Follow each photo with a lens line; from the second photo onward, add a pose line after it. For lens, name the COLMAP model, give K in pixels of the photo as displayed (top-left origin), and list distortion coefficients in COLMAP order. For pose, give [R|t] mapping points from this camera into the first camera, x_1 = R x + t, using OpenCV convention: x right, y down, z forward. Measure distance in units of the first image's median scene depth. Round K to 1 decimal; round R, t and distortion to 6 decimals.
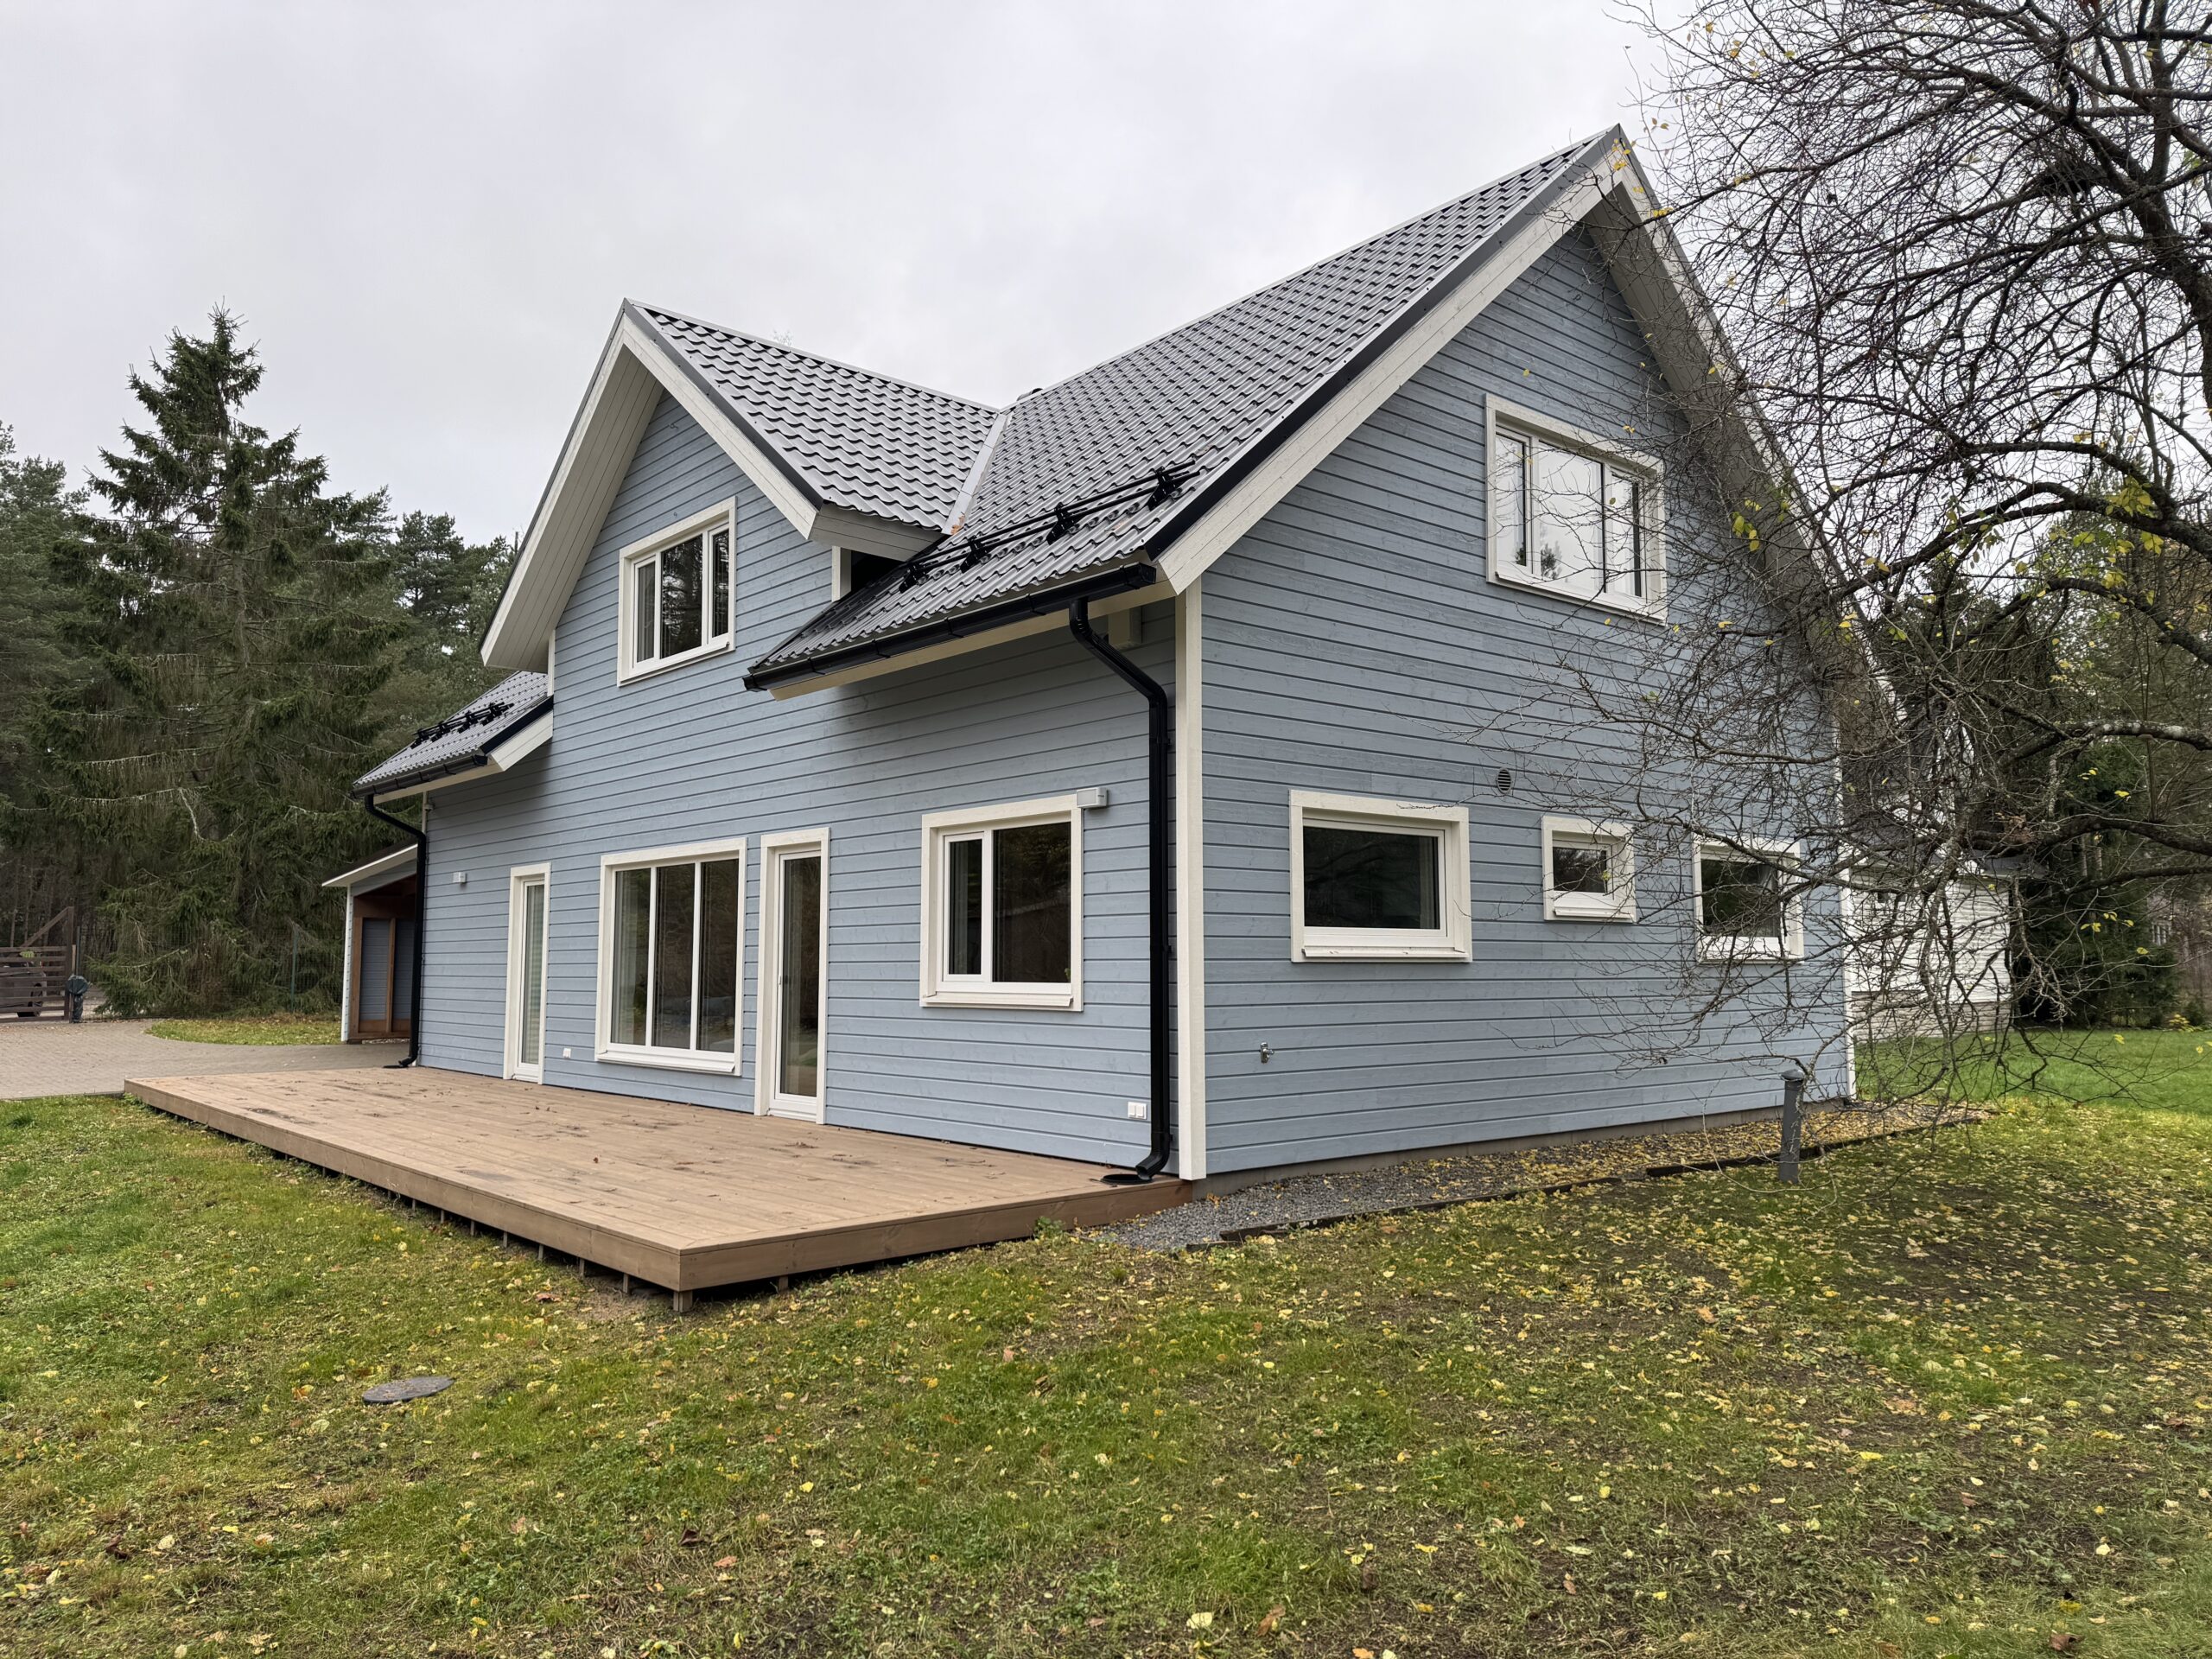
lens RADIAL K [[1500.9, 0, 1106.0], [0, 1500.9, 829.5], [0, 0, 1]] dist [0.074638, -0.088694]
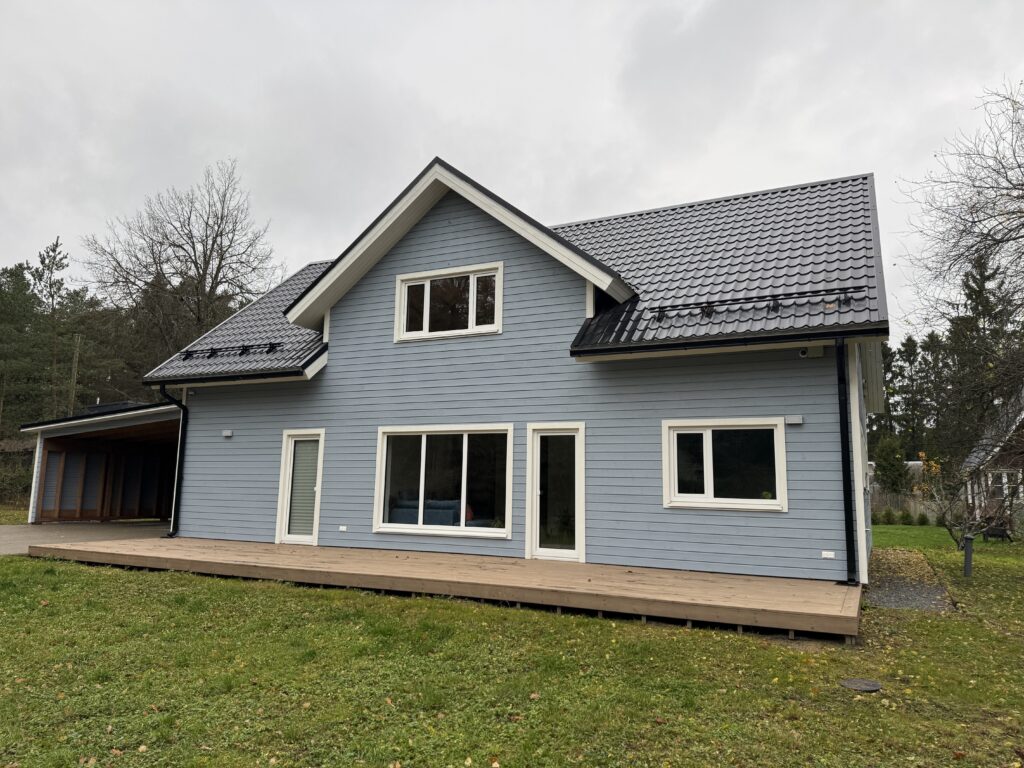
lens RADIAL K [[694.8, 0, 512.0], [0, 694.8, 384.0], [0, 0, 1]] dist [0.074638, -0.088694]
pose [[0.927651, 0.078541, 0.365095, -0.593925], [-0.056270, 0.995869, -0.071265, 0.019213], [-0.369184, 0.045565, 0.928239, 0.107996]]
